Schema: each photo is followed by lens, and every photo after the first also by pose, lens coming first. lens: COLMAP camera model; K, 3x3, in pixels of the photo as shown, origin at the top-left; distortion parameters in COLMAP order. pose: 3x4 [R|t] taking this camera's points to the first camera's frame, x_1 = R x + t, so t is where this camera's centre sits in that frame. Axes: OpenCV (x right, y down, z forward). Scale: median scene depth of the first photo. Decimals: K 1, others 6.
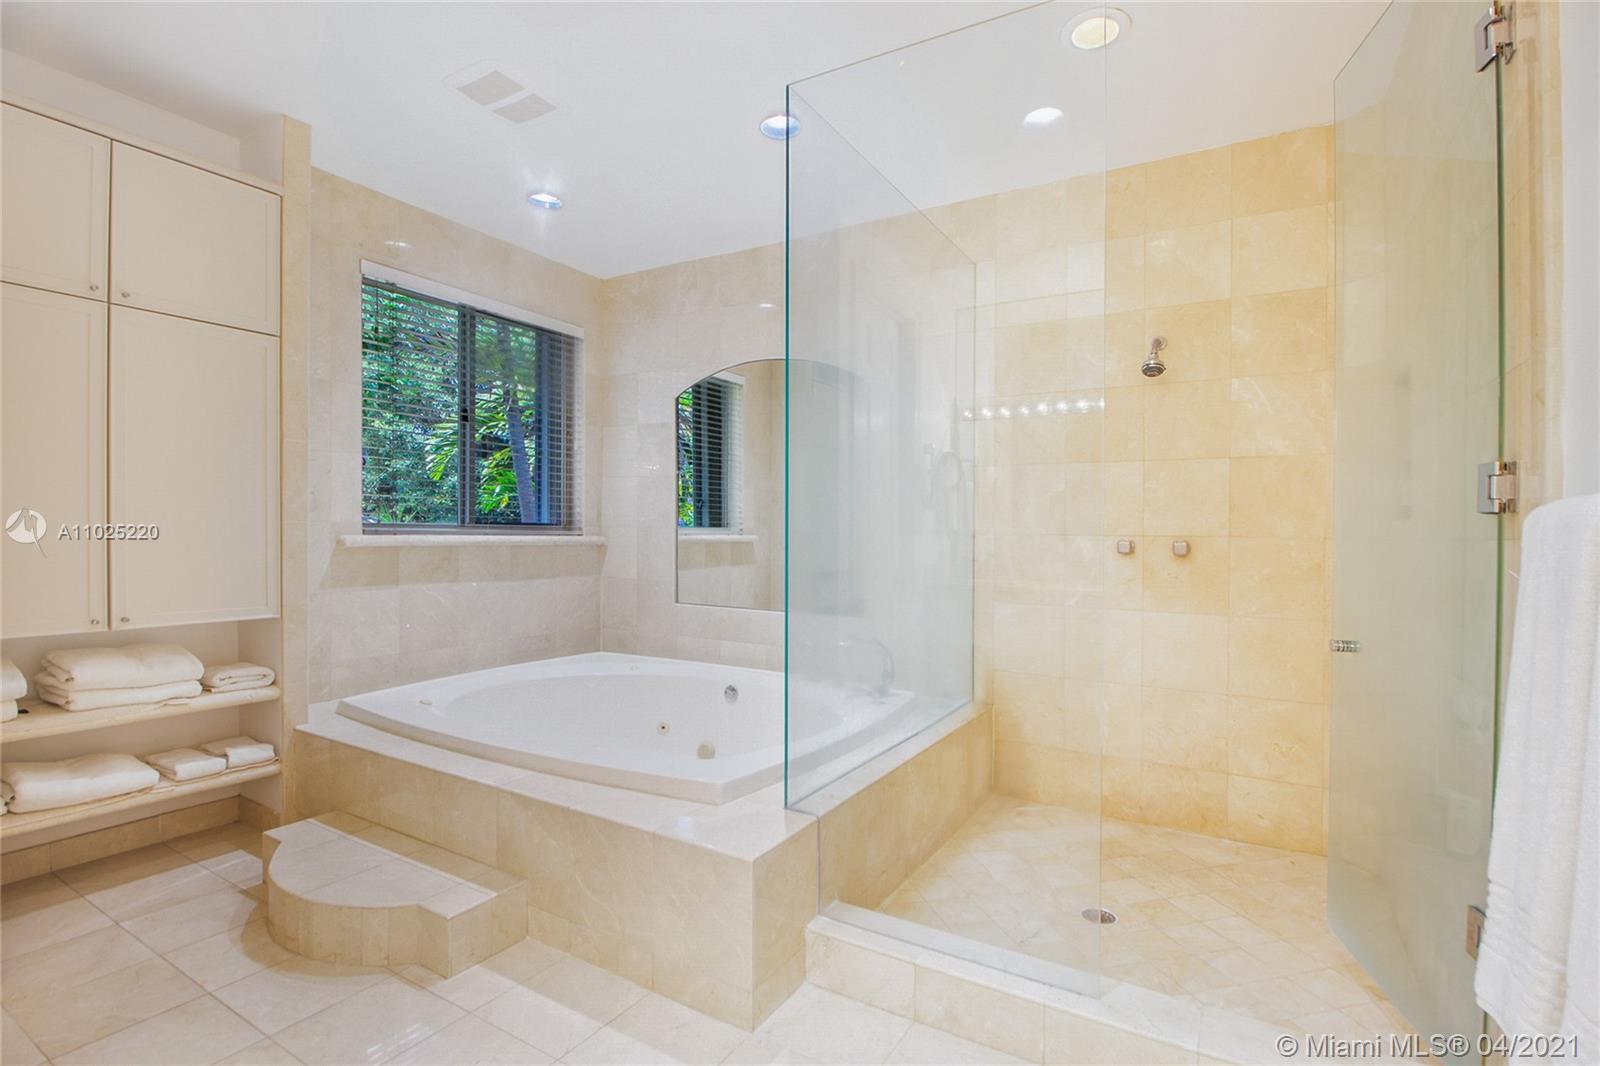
lens RADIAL K [[774.6, 0, 800.0], [0, 774.6, 533.0], [0, 0, 1]] dist [-0.001557, -0.001000]
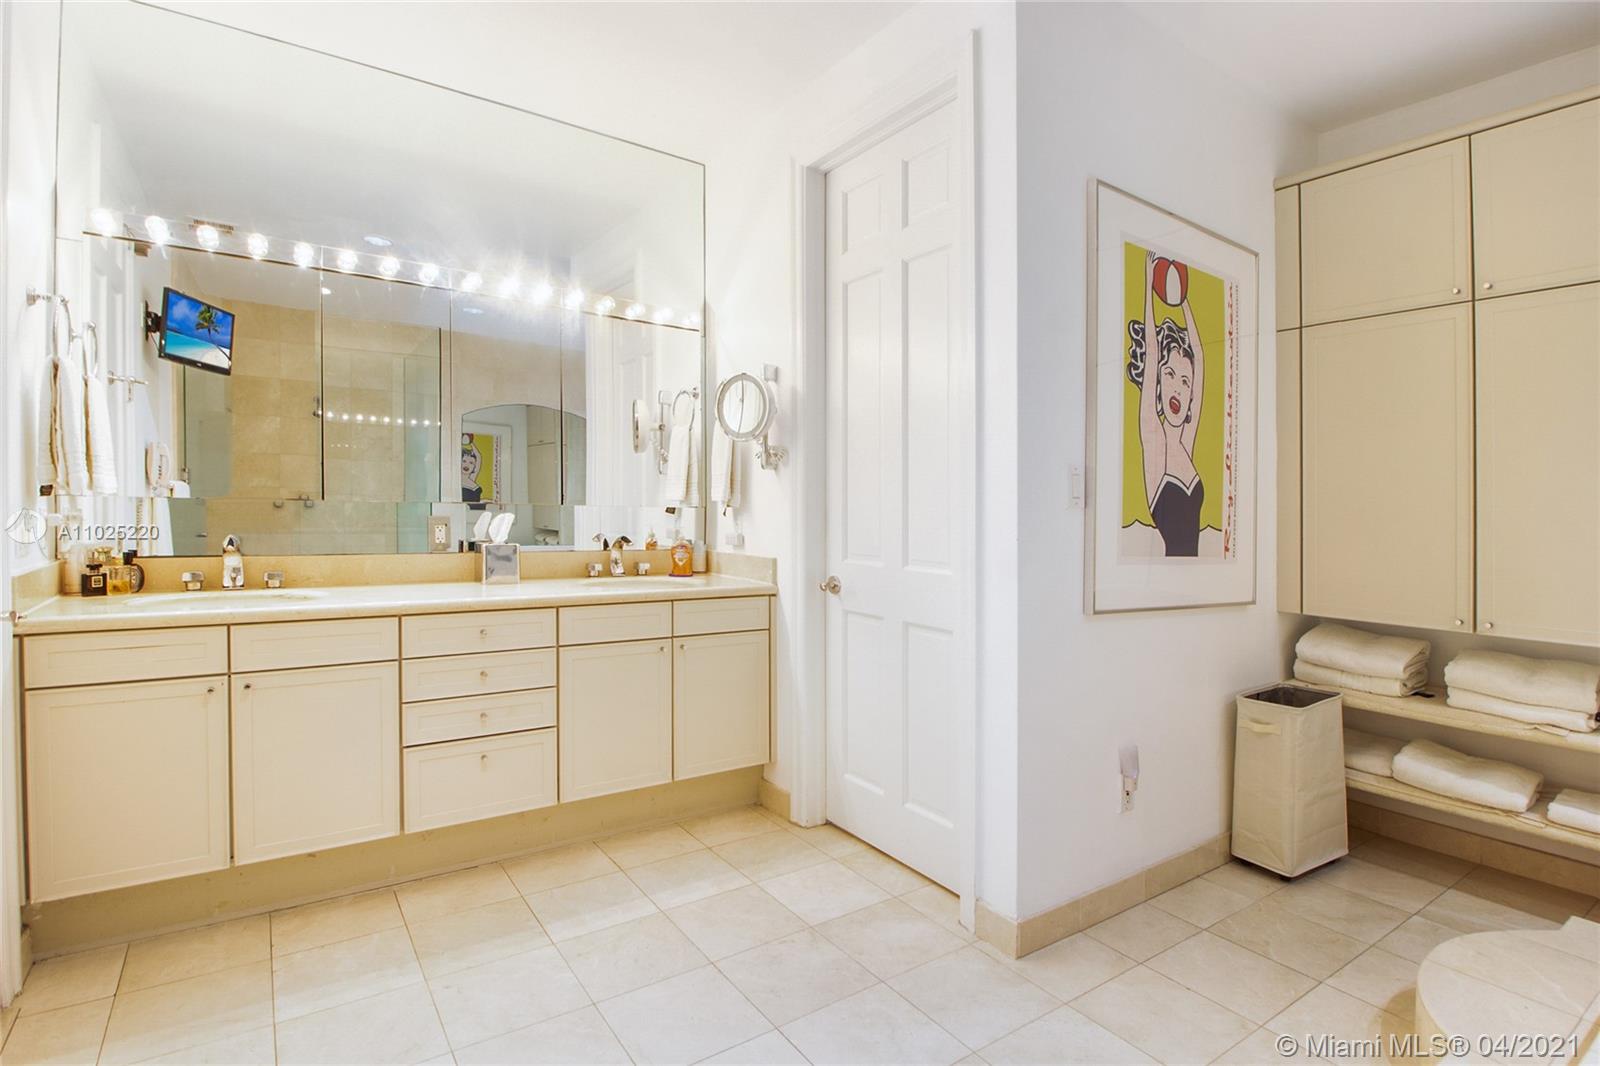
lens RADIAL K [[774.6, 0, 800.0], [0, 774.6, 533.0], [0, 0, 1]] dist [-0.001557, -0.001000]
pose [[-0.402259, 0.006075, -0.915506, 0.349895], [-0.022376, 0.999614, 0.016464, 0.002048], [0.915252, 0.027108, -0.401968, 0.606284]]
